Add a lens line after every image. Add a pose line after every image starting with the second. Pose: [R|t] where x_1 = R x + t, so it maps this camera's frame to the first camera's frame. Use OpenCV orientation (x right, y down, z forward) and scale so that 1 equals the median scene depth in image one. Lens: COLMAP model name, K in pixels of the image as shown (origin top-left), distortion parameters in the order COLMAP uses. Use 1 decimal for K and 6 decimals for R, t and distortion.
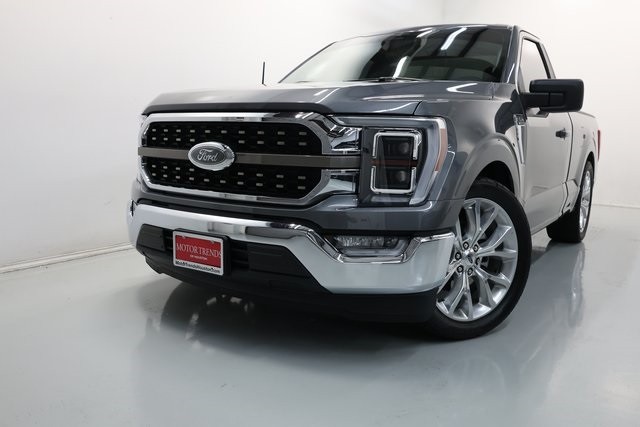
lens RADIAL K [[541.1, 0, 320.0], [0, 541.1, 213.5], [0, 0, 1]] dist [-0.006303, -0.002100]
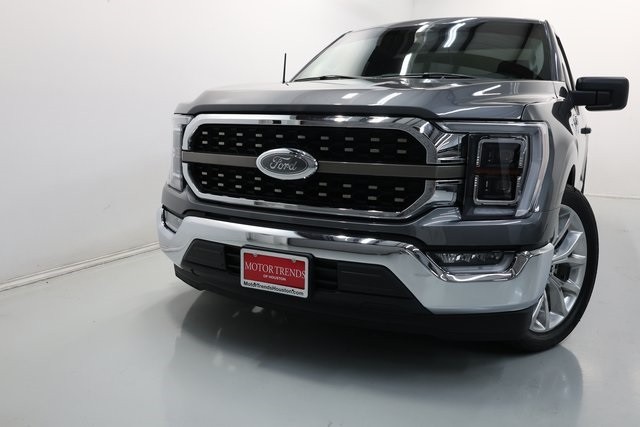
lens RADIAL K [[541.1, 0, 320.0], [0, 541.1, 213.5], [0, 0, 1]] dist [-0.006303, -0.002100]
pose [[0.993238, -0.019623, 0.114424, -0.250508], [0.016664, 0.999503, 0.026755, -0.047756], [-0.114892, -0.024667, 0.993072, 0.104133]]
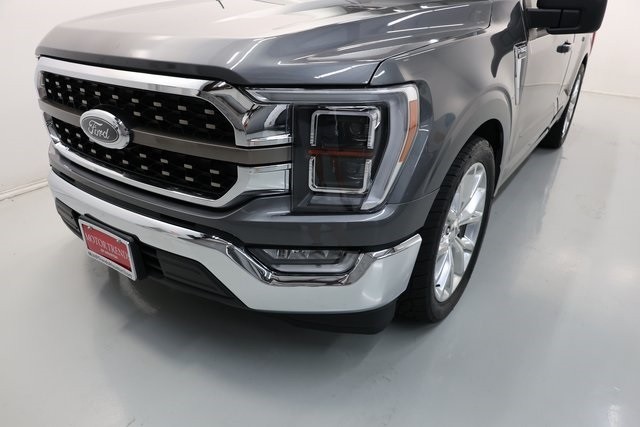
lens RADIAL K [[438.1, 0, 320.0], [0, 438.1, 213.5], [0, 0, 1]] dist [-0.008425, -0.002581]
pose [[0.999776, -0.001734, -0.021117, 0.111154], [0.007983, 0.954029, 0.299609, -0.174247], [0.019627, -0.299710, 0.953828, 0.391068]]
